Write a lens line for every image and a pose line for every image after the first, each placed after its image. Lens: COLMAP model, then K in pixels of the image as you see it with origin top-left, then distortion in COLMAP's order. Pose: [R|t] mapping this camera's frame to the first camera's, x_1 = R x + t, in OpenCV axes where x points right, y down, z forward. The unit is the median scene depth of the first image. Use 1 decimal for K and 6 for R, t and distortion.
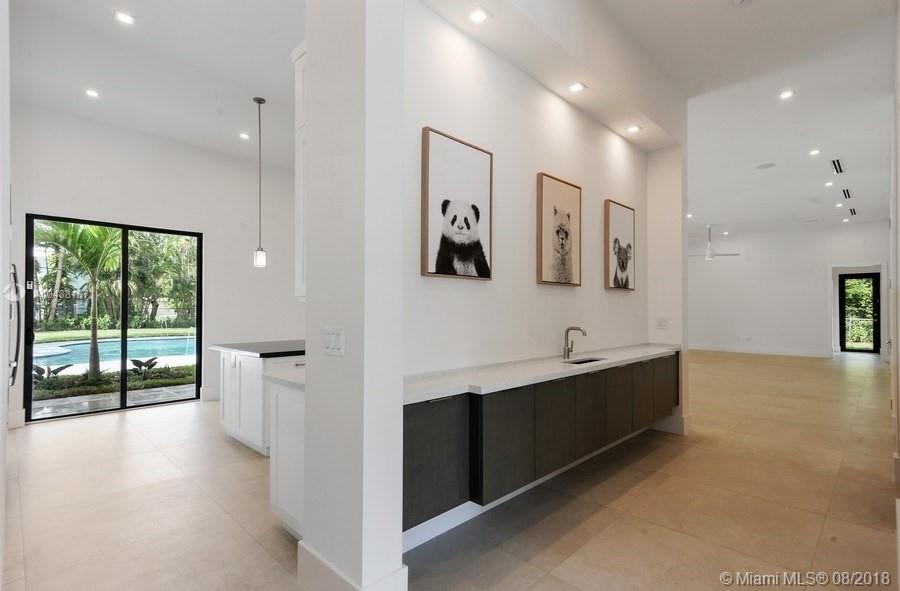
lens RADIAL K [[443.2, 0, 458.5], [0, 443.2, 302.0], [0, 0, 1]] dist [0.002500, 0.000522]
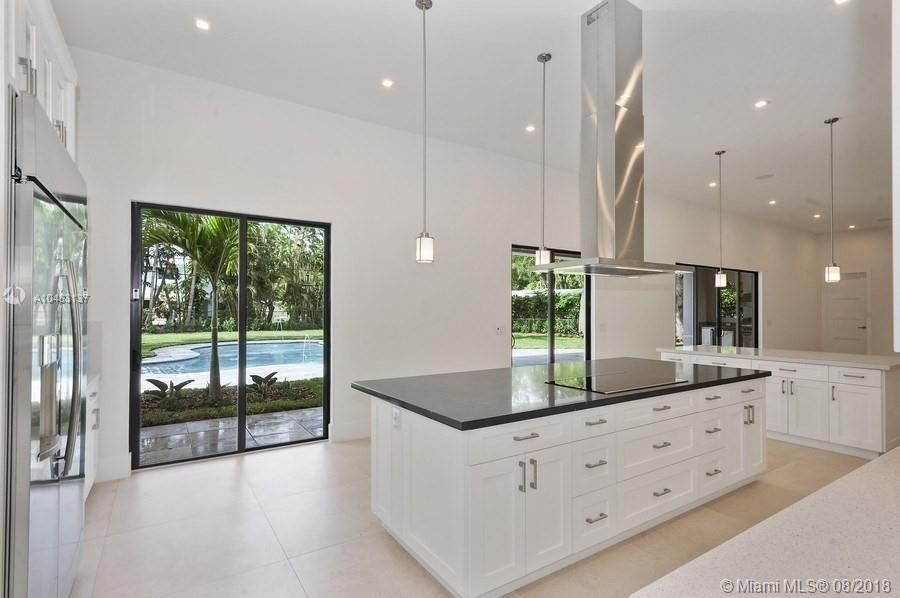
lens RADIAL K [[443.2, 0, 444.1], [0, 443.2, 301.9], [0, 0, 1]] dist [0.002500, 0.000522]
pose [[0.974540, -0.003380, -0.224186, -0.170082], [0.002849, 0.999992, -0.002691, -0.013105], [0.224194, 0.001984, 0.974543, 0.233840]]
